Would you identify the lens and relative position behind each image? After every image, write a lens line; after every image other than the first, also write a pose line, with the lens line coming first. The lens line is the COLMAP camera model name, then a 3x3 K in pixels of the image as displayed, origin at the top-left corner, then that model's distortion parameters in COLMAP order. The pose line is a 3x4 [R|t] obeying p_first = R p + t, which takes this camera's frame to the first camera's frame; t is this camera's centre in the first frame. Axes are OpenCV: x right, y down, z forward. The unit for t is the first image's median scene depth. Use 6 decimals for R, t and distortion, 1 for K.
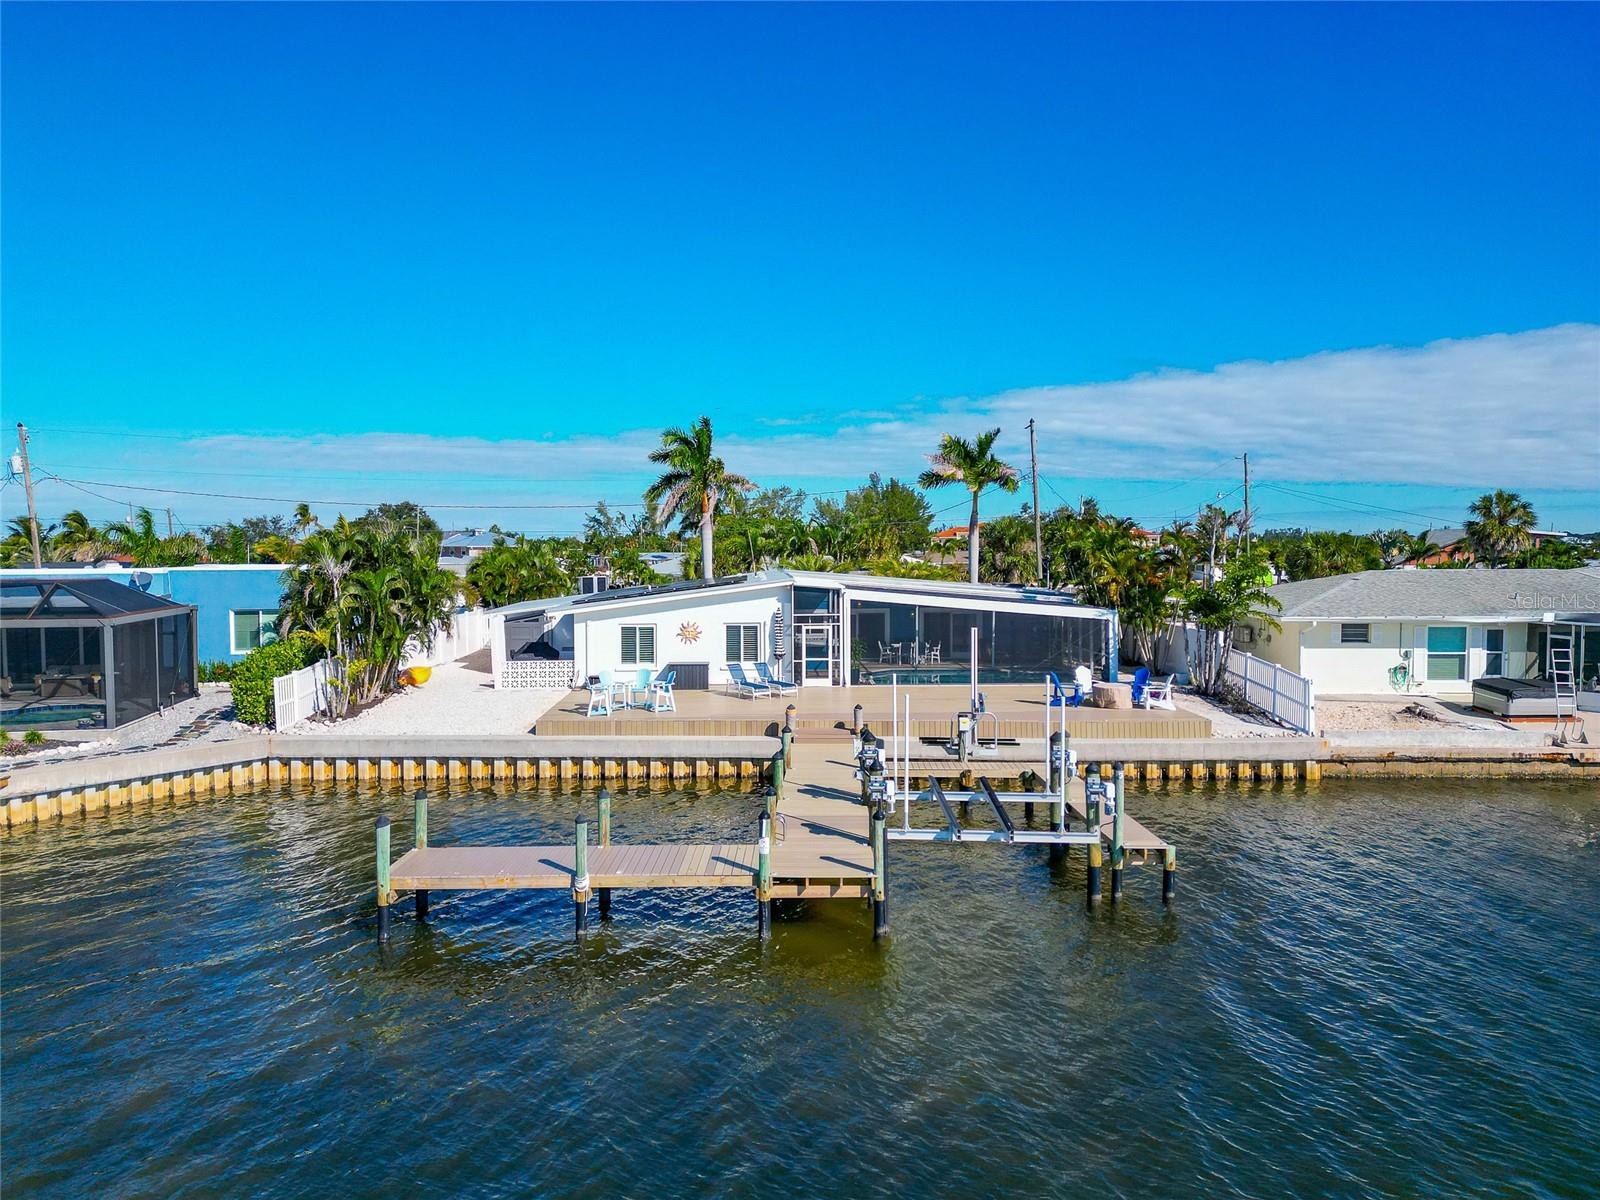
lens RADIAL K [[1136.6, 0, 802.2], [0, 1136.6, 628.8], [0, 0, 1]] dist [0.084950, -0.081361]
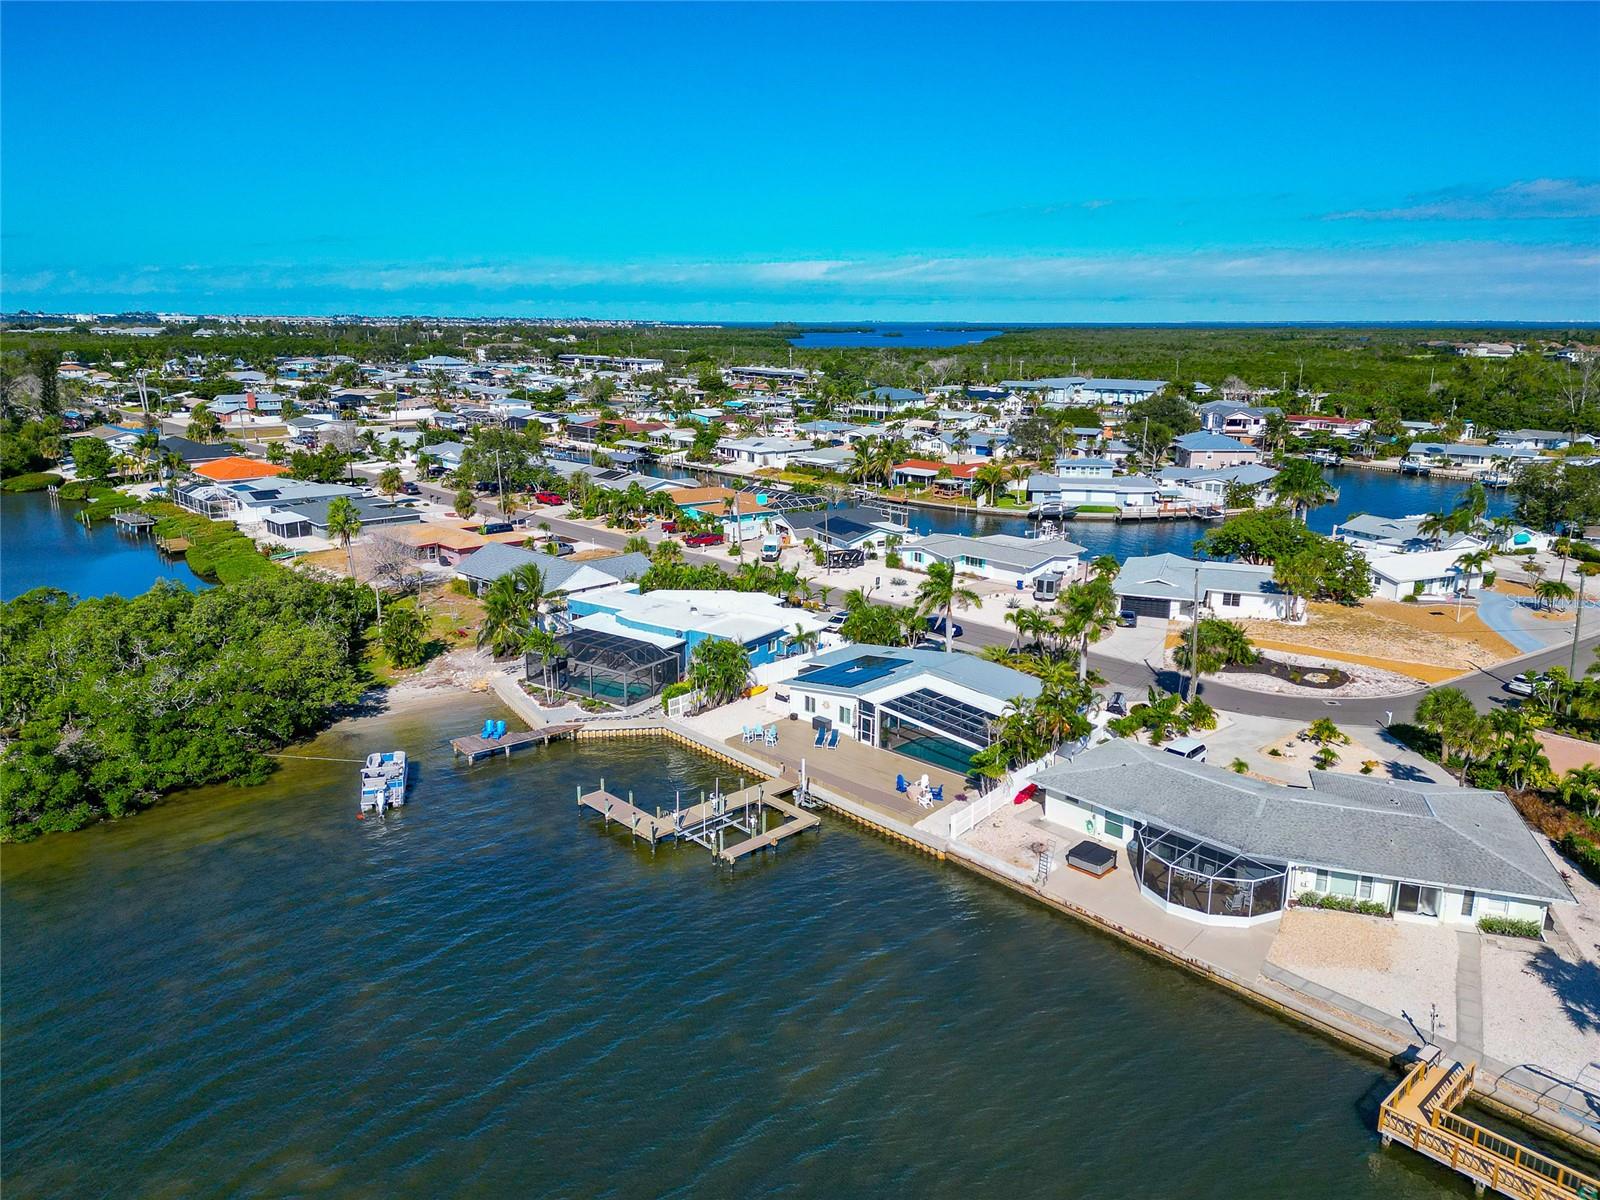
lens RADIAL K [[1136.6, 0, 782.0], [0, 1136.6, 609.7], [0, 0, 1]] dist [0.084950, -0.081361]
pose [[0.678840, 0.187295, -0.709997, 1.393992], [-0.055479, 0.977241, 0.204749, -0.633329], [0.732187, -0.099602, 0.673782, -0.552004]]
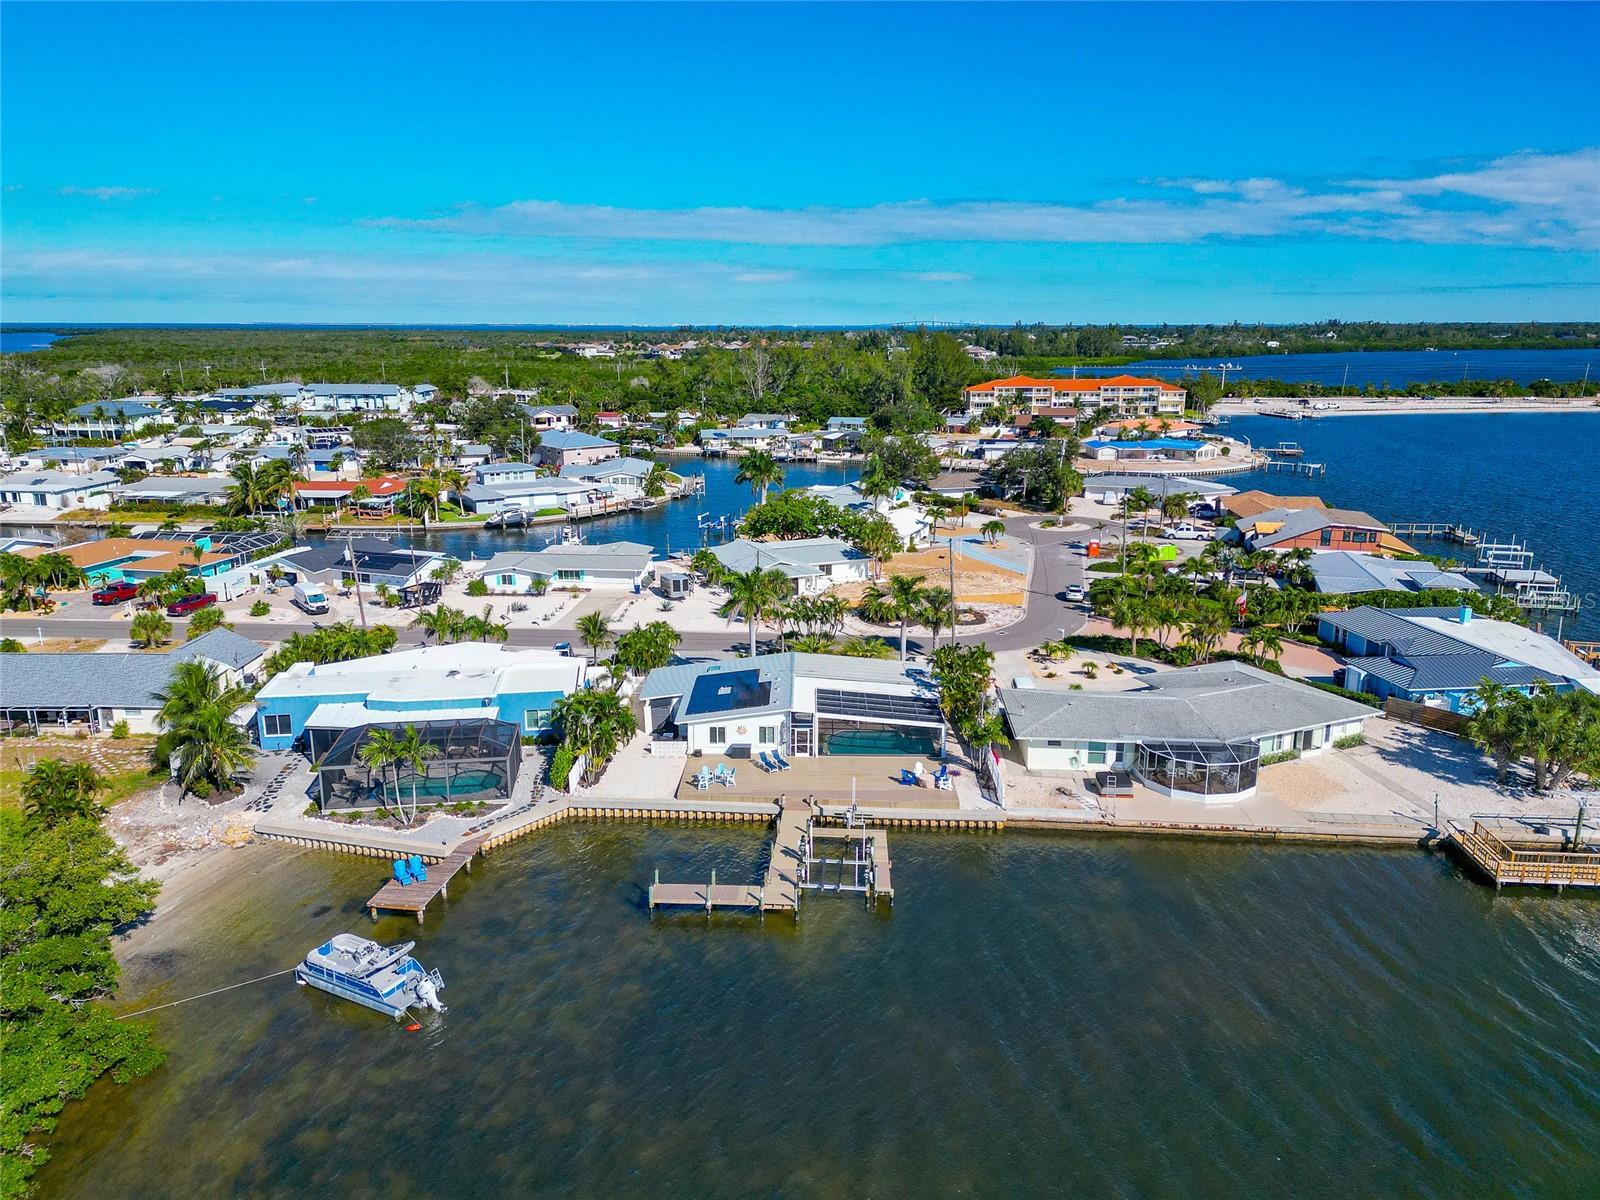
lens RADIAL K [[1136.6, 0, 790.9], [0, 1136.6, 613.6], [0, 0, 1]] dist [0.084950, -0.081361]
pose [[0.998019, 0.017568, -0.060412, 0.116200], [-0.006263, 0.983195, 0.182449, -0.597905], [0.062602, -0.181709, 0.981358, -1.035146]]
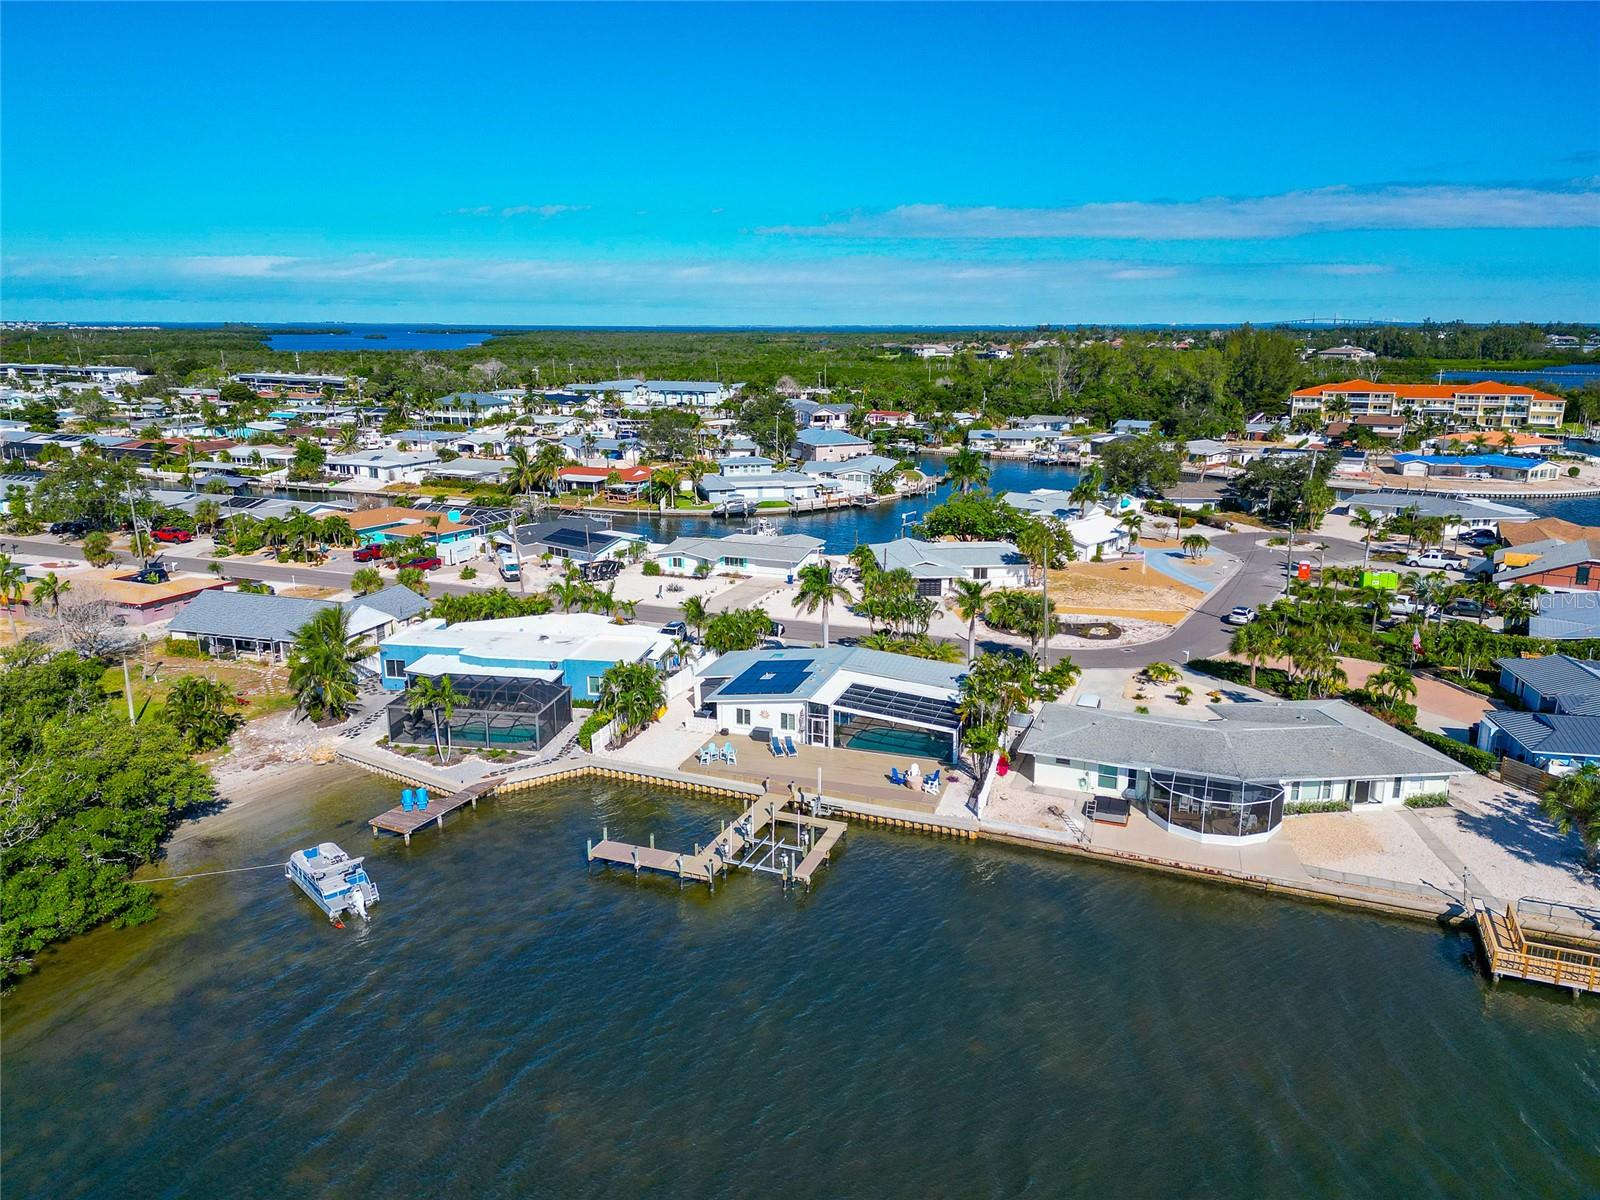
lens RADIAL K [[1136.6, 0, 787.9], [0, 1136.6, 613.9], [0, 0, 1]] dist [0.084950, -0.081361]
pose [[0.928946, 0.094704, -0.357898, 0.714545], [-0.027763, 0.981826, 0.187743, -0.604664], [0.369174, -0.164467, 0.914692, -0.971796]]
